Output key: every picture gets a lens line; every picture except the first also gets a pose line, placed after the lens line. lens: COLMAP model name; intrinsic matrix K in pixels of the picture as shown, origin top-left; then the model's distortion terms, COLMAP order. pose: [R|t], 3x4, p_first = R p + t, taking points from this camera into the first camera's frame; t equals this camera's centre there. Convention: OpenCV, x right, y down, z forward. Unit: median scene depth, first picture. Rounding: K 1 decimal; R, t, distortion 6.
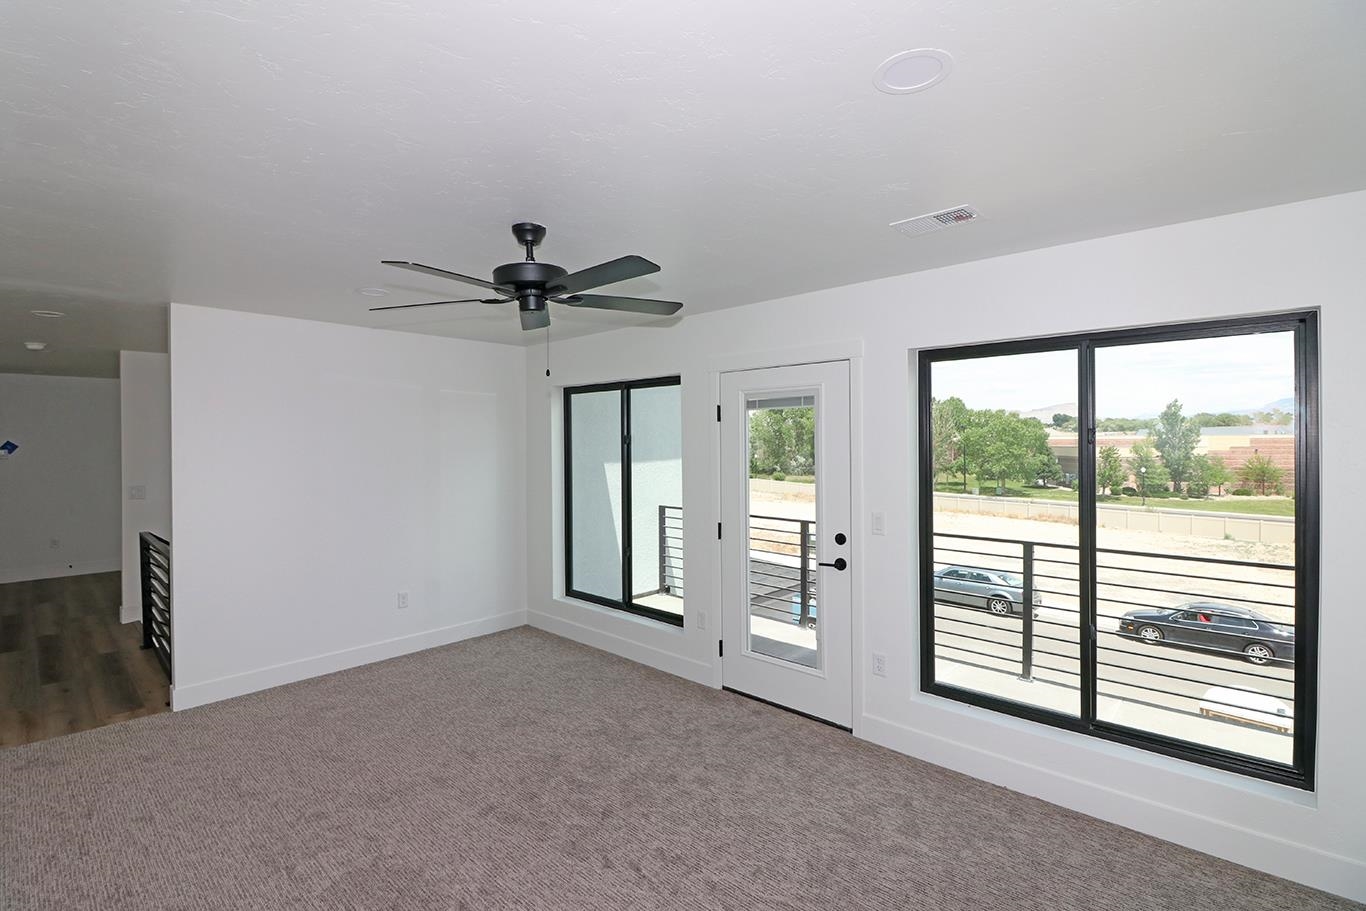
lens RADIAL K [[613.8, 0, 683.7], [0, 613.8, 419.2], [0, 0, 1]] dist [-0.011431, -0.000403]
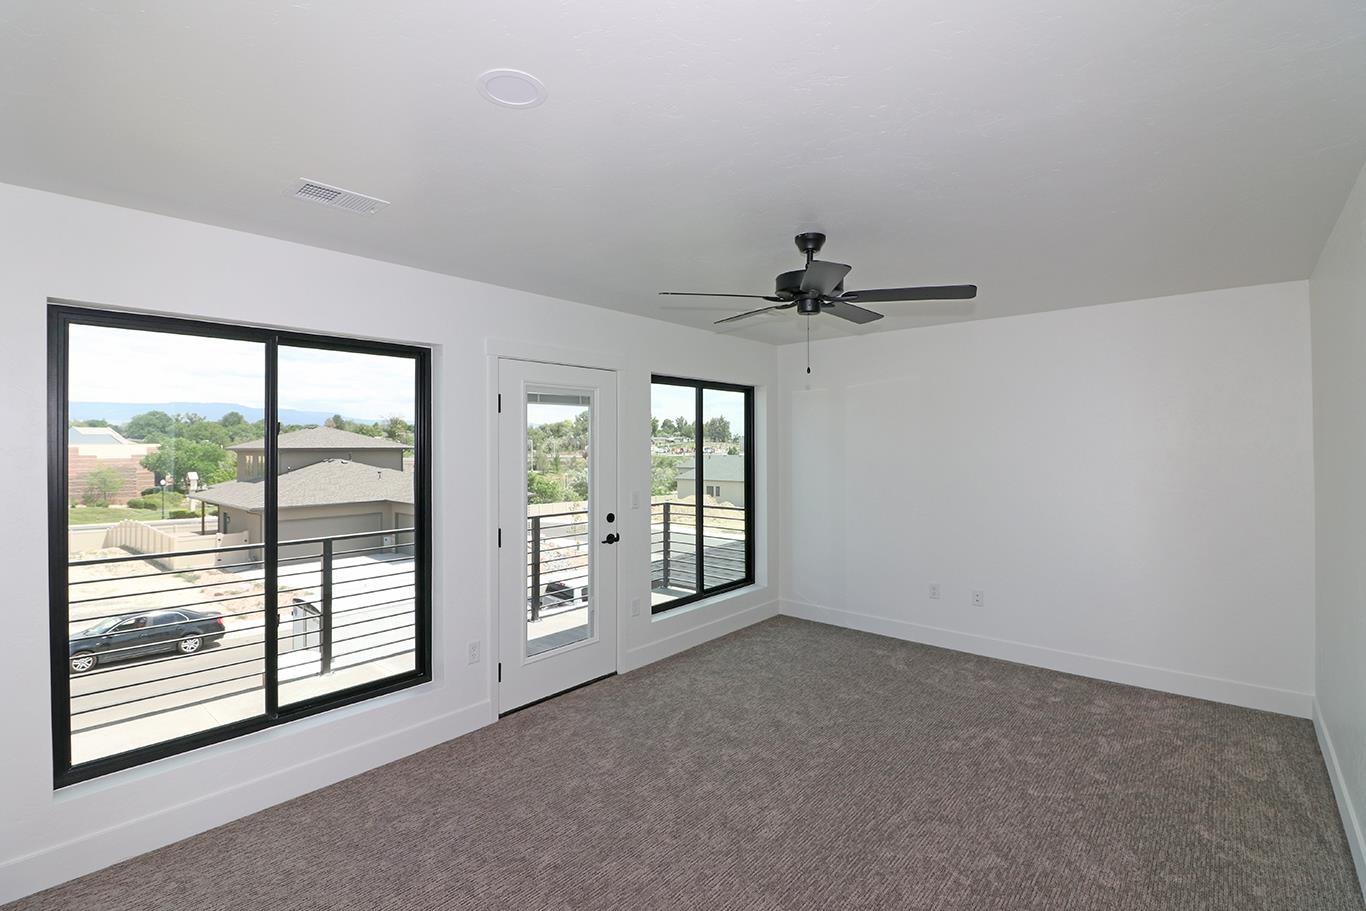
lens RADIAL K [[632.7, 0, 682.9], [0, 632.7, 439.0], [0, 0, 1]] dist [-0.001800, -0.012193]
pose [[-0.027547, 0.007727, 0.999591, -0.483438], [-0.046259, 0.998889, -0.008997, 0.020934], [-0.998550, -0.046488, -0.027159, 0.442990]]
